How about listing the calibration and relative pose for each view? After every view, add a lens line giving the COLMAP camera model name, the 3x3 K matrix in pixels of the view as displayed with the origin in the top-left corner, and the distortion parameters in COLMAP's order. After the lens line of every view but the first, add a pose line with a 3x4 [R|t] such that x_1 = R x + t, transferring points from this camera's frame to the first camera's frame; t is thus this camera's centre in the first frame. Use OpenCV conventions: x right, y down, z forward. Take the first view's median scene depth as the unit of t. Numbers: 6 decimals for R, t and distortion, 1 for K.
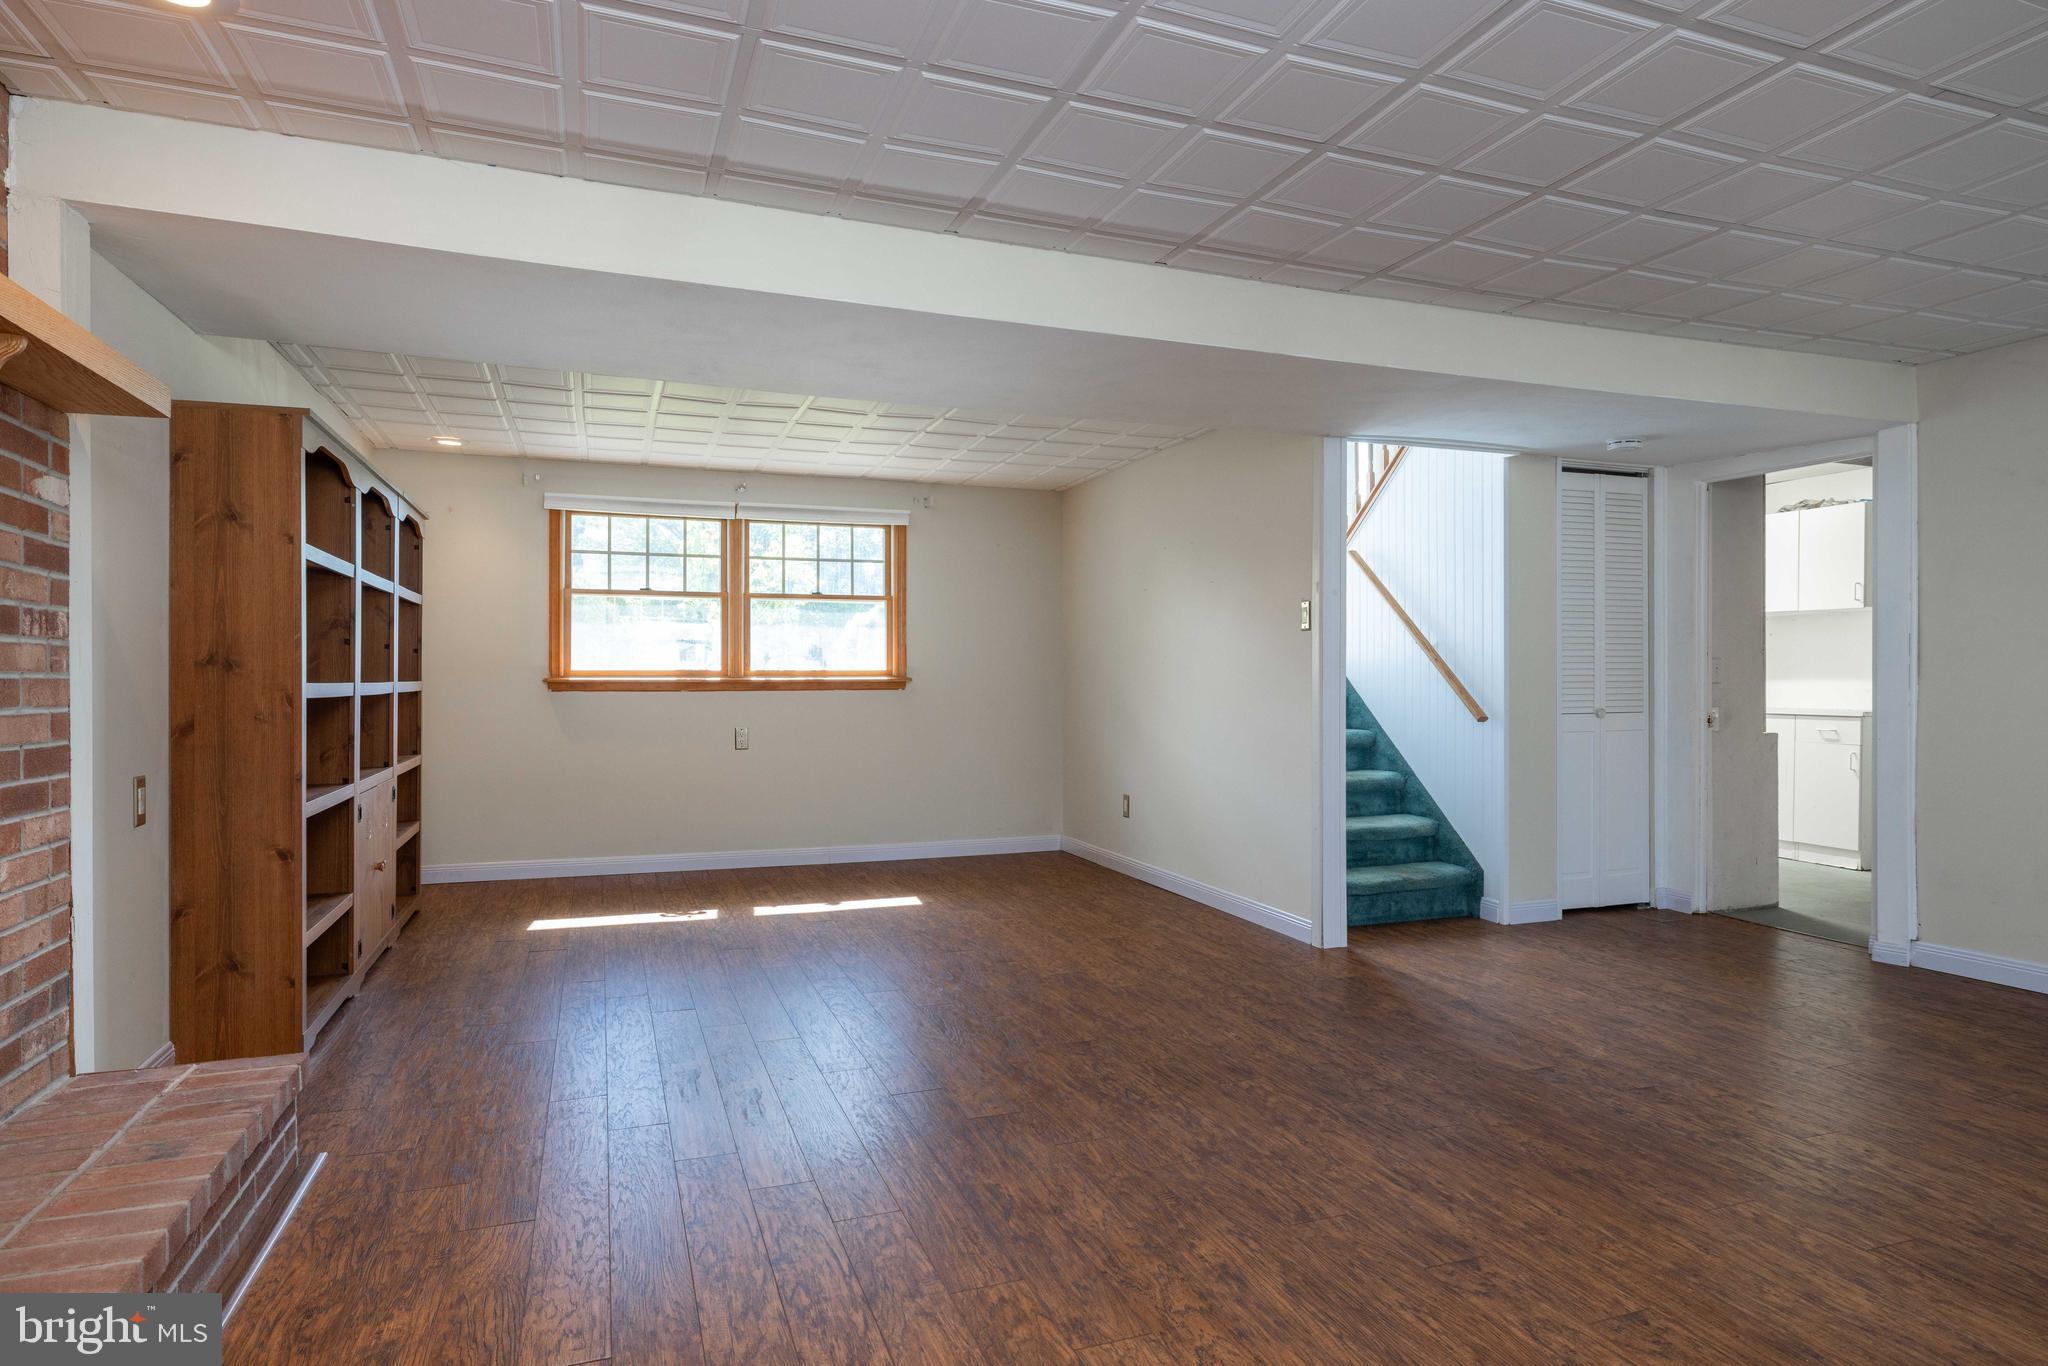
lens RADIAL K [[1137.6, 0, 1022.7], [0, 1137.6, 684.1], [0, 0, 1]] dist [-0.001679, -0.000551]
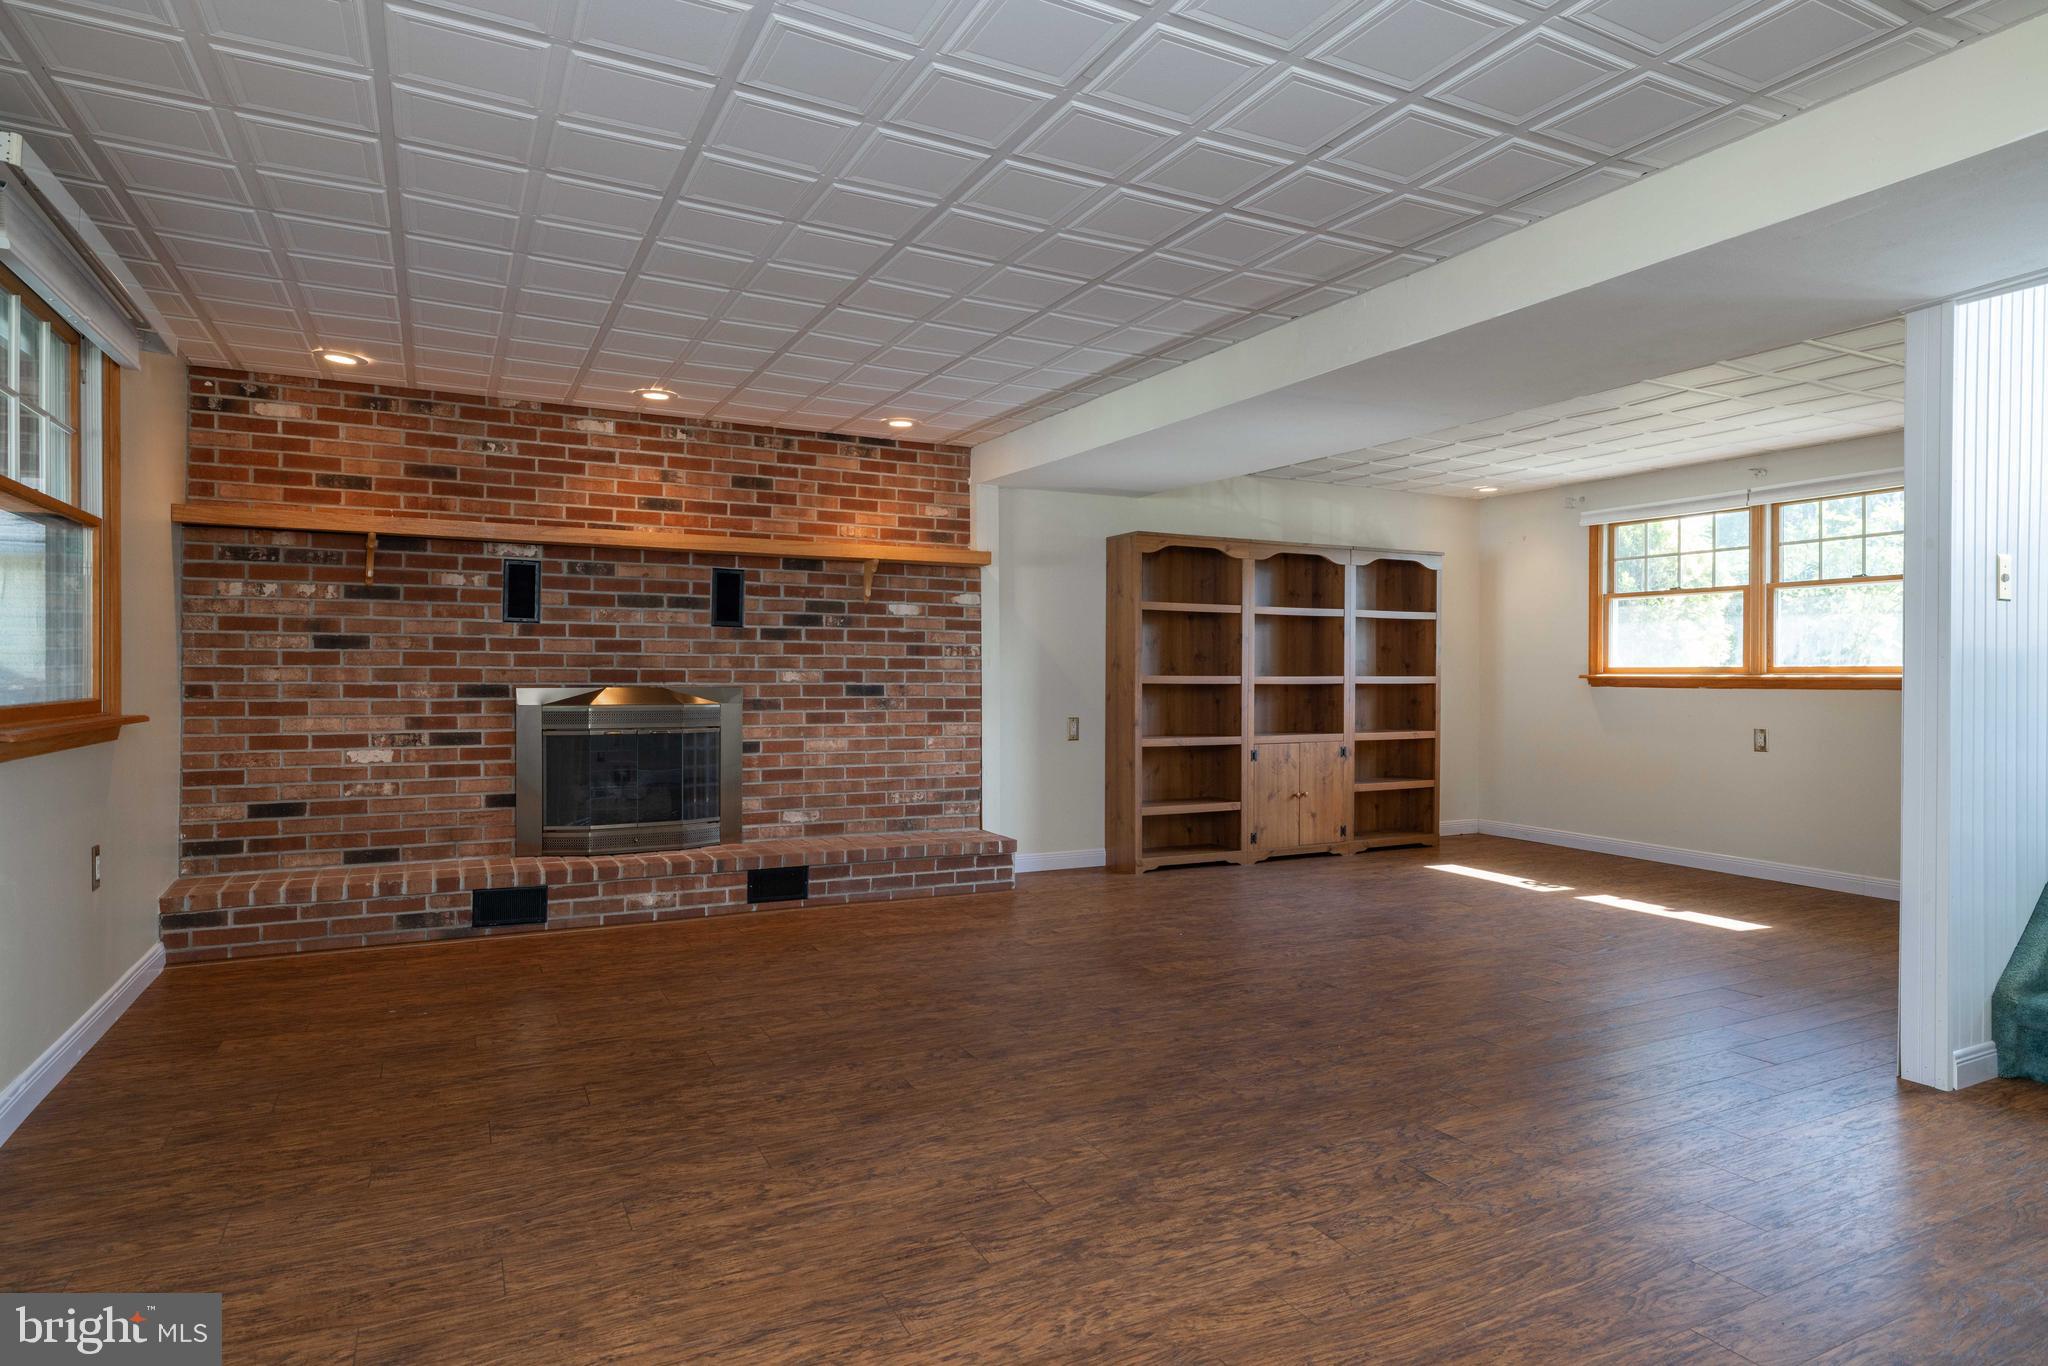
lens RADIAL K [[1137.6, 0, 1023.4], [0, 1137.6, 678.4], [0, 0, 1]] dist [-0.001679, -0.000551]
pose [[0.127597, 0.007090, -0.991801, 1.375281], [-0.009136, 0.999940, 0.005973, -0.005523], [0.991784, 0.008299, 0.127655, 0.628226]]
